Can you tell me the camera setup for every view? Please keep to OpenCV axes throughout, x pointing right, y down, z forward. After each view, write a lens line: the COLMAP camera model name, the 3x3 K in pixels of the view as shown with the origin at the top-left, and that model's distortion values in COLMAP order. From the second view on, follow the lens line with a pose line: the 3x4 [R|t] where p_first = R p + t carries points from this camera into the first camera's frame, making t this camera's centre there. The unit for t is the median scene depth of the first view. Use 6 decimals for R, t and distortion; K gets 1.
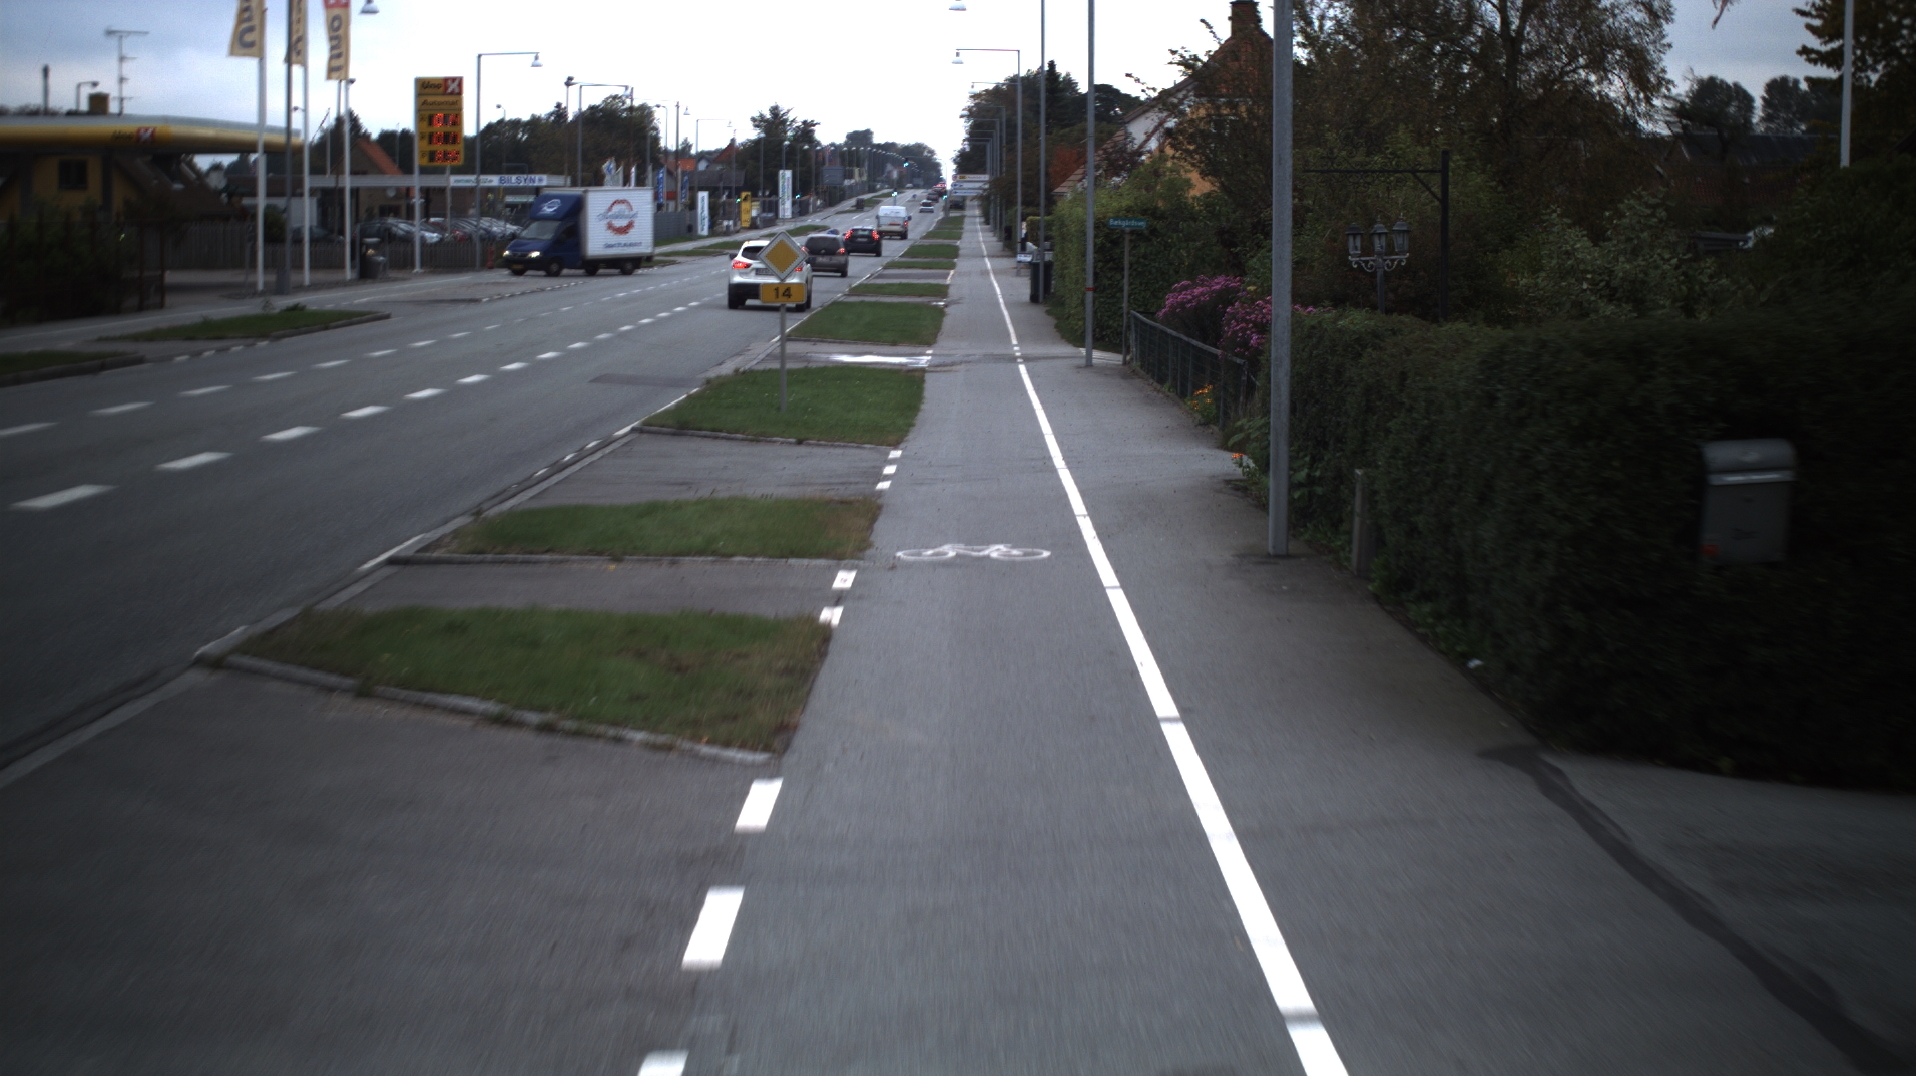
lens RADIAL K [[5857.5, 0, 962.8], [0, 5857.5, 534.2], [0, 0, 1]] dist [-0.781447, 0.000000]
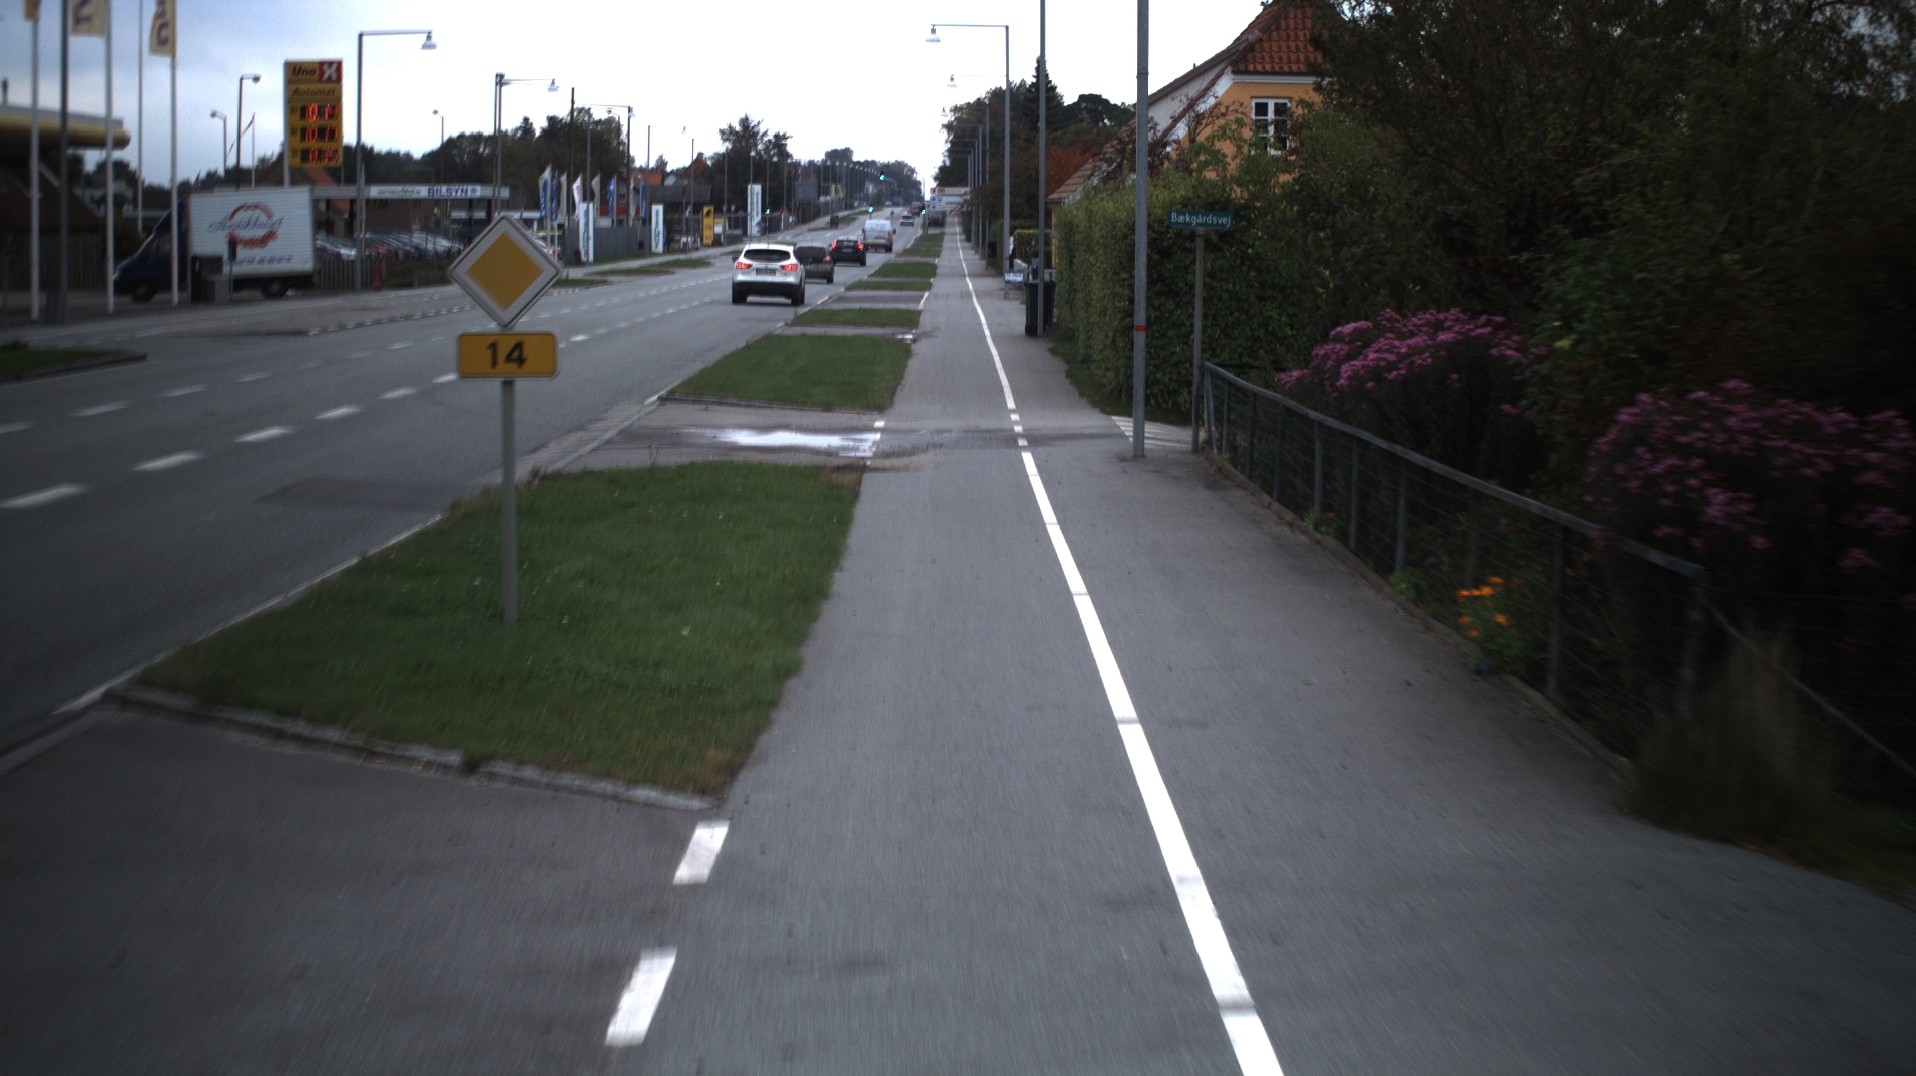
lens RADIAL K [[5857.5, 0, 977.6], [0, 5857.5, 551.3], [0, 0, 1]] dist [-0.781447, 0.000000]
pose [[0.999981, 0.001692, 0.005888, 0.001023], [-0.001688, 0.999998, -0.000530, -0.013389], [-0.005889, 0.000520, 0.999983, 0.286214]]
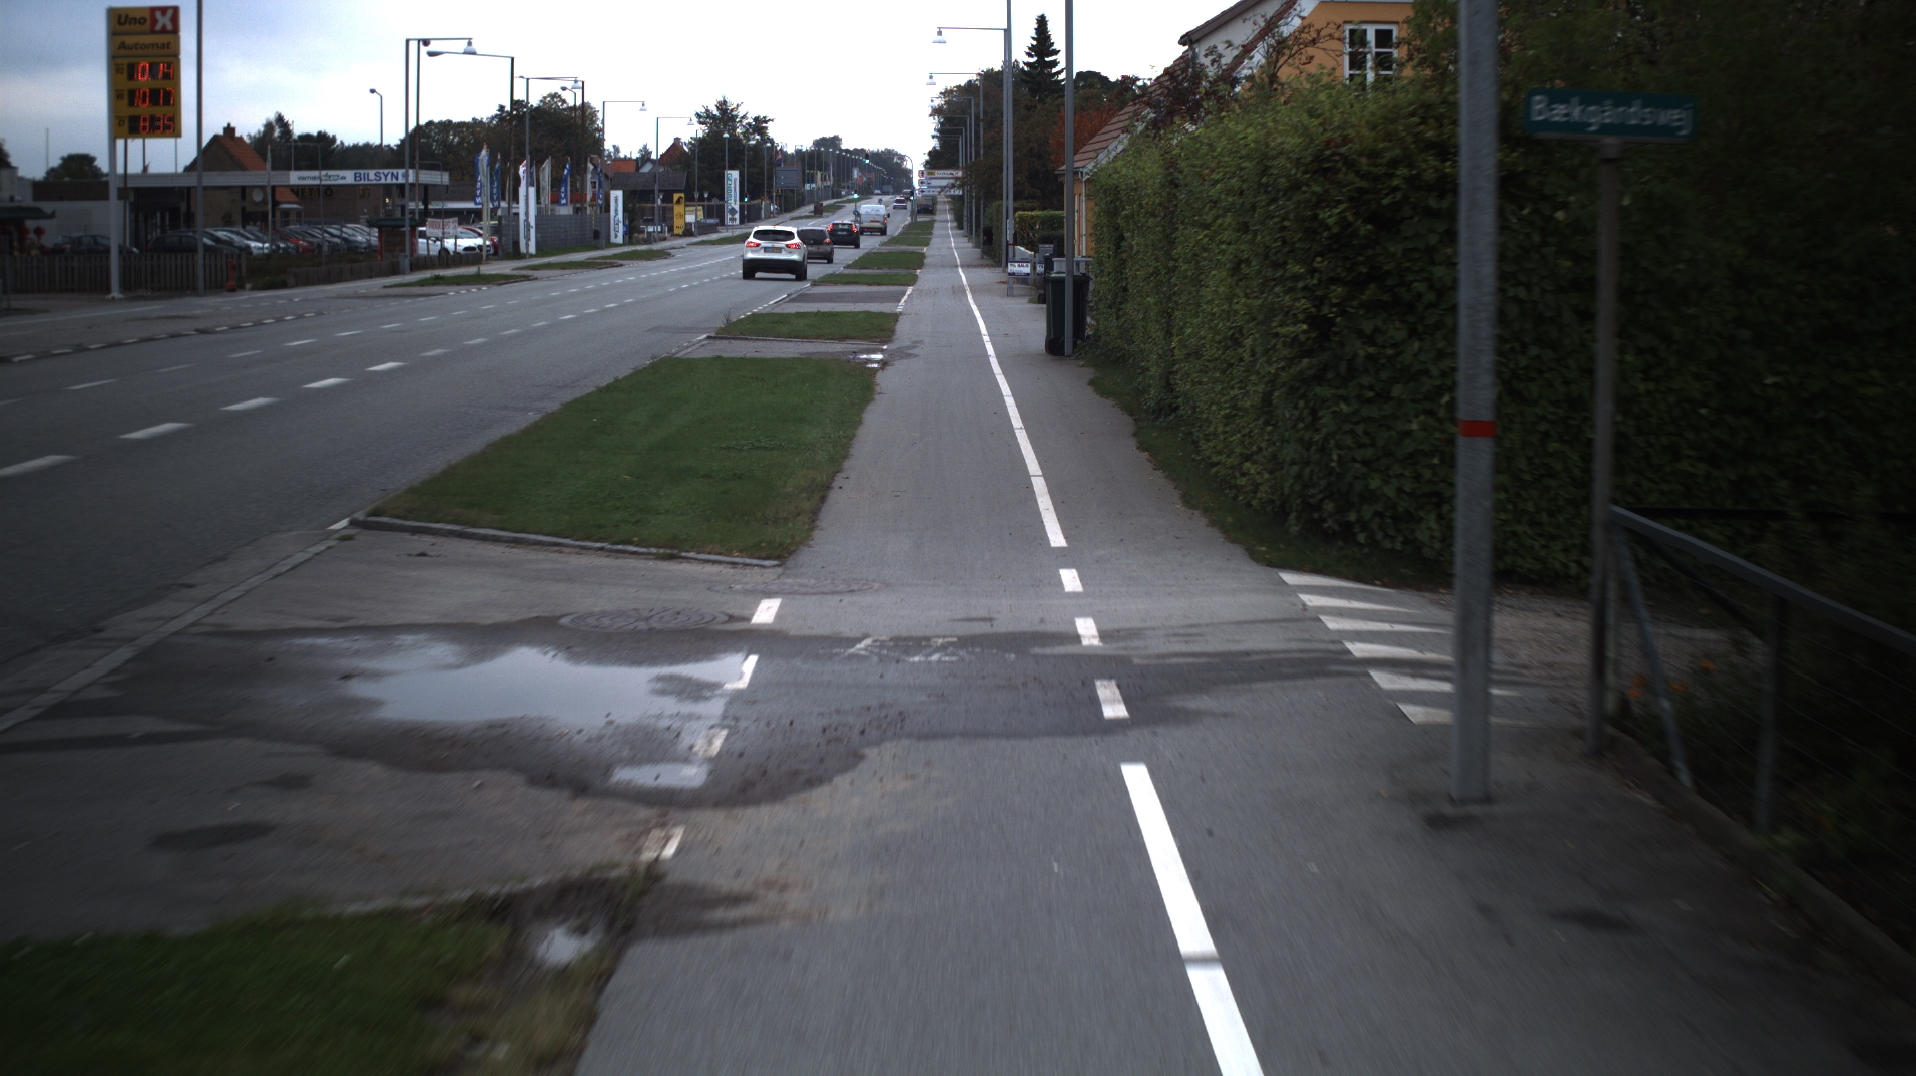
lens RADIAL K [[5857.5, 0, 937.9], [0, 5857.5, 528.8], [0, 0, 1]] dist [-0.781447, 0.000000]
pose [[0.999974, -0.007206, 0.000080, 0.001998], [0.007206, 0.999971, -0.002609, -0.027251], [-0.000061, 0.002609, 0.999997, 0.571359]]
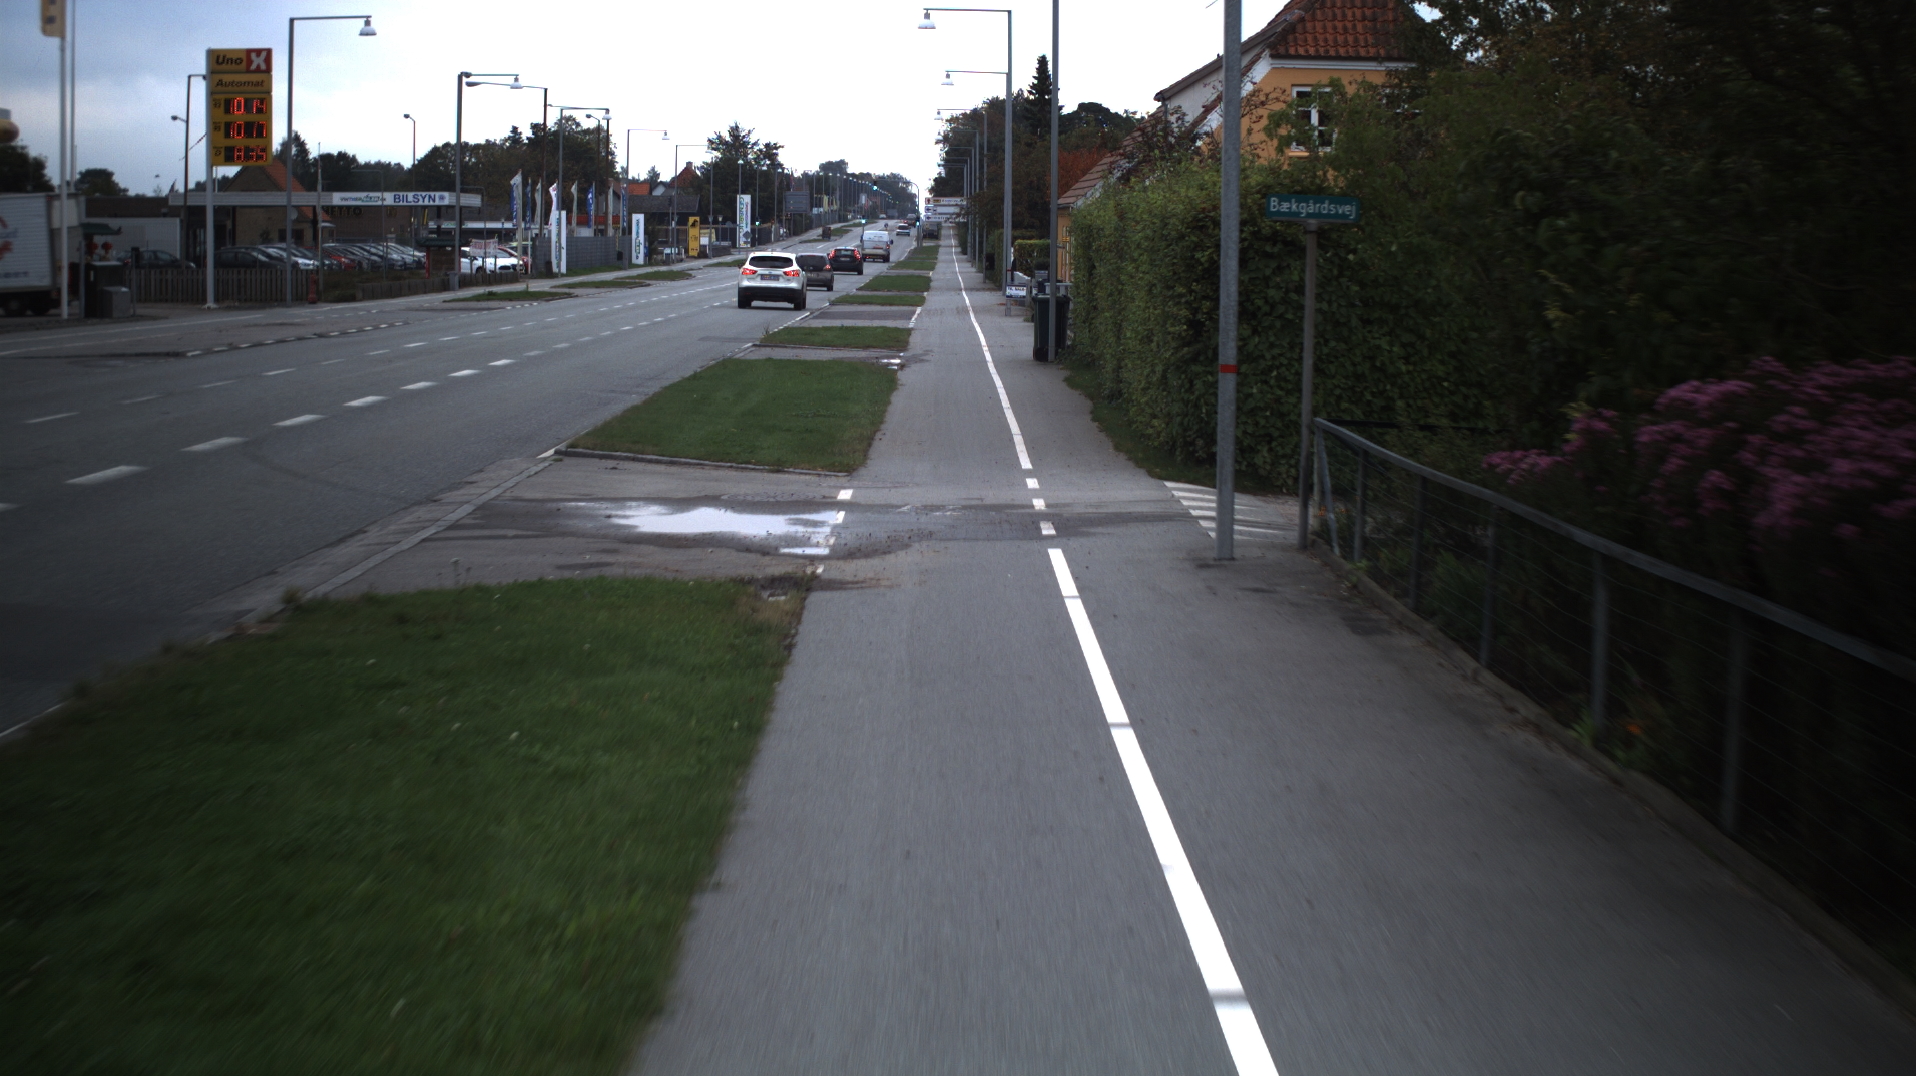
lens RADIAL K [[5857.5, 0, 972.0], [0, 5857.5, 544.0], [0, 0, 1]] dist [-0.781447, 0.000000]
pose [[0.999971, 0.004912, 0.005895, 0.001260], [-0.004887, 0.999979, -0.004171, -0.020150], [-0.005915, 0.004142, 0.999974, 0.428657]]
